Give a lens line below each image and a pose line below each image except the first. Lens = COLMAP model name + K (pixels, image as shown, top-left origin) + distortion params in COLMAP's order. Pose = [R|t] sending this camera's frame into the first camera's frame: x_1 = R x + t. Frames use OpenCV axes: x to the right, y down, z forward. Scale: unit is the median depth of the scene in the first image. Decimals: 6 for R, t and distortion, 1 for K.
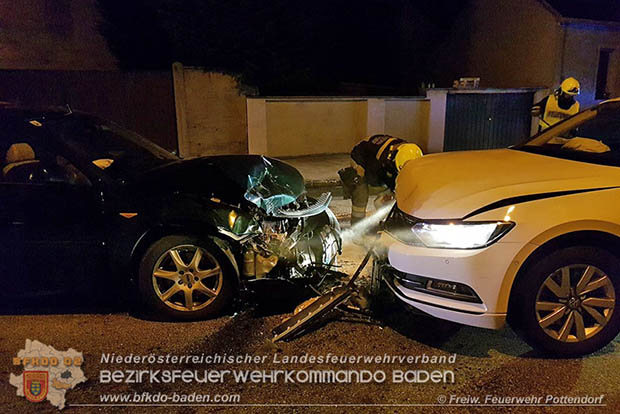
lens RADIAL K [[448.0, 0, 310.4], [0, 448.0, 193.1], [0, 0, 1]] dist [-0.002054, 0.000410]
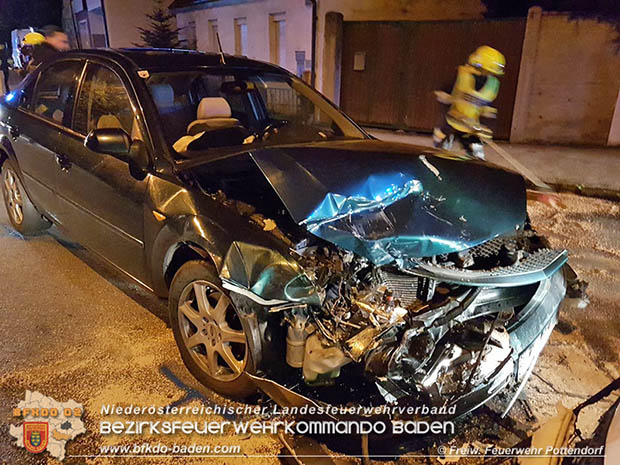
lens RADIAL K [[478.4, 0, 310.0], [0, 478.4, 232.5], [0, 0, 1]] dist [-0.001412, 0.001407]
pose [[0.730095, 0.259301, -0.632238, 0.179006], [-0.164484, 0.964691, 0.205708, -0.087825], [0.663255, -0.046194, 0.746967, 0.445550]]
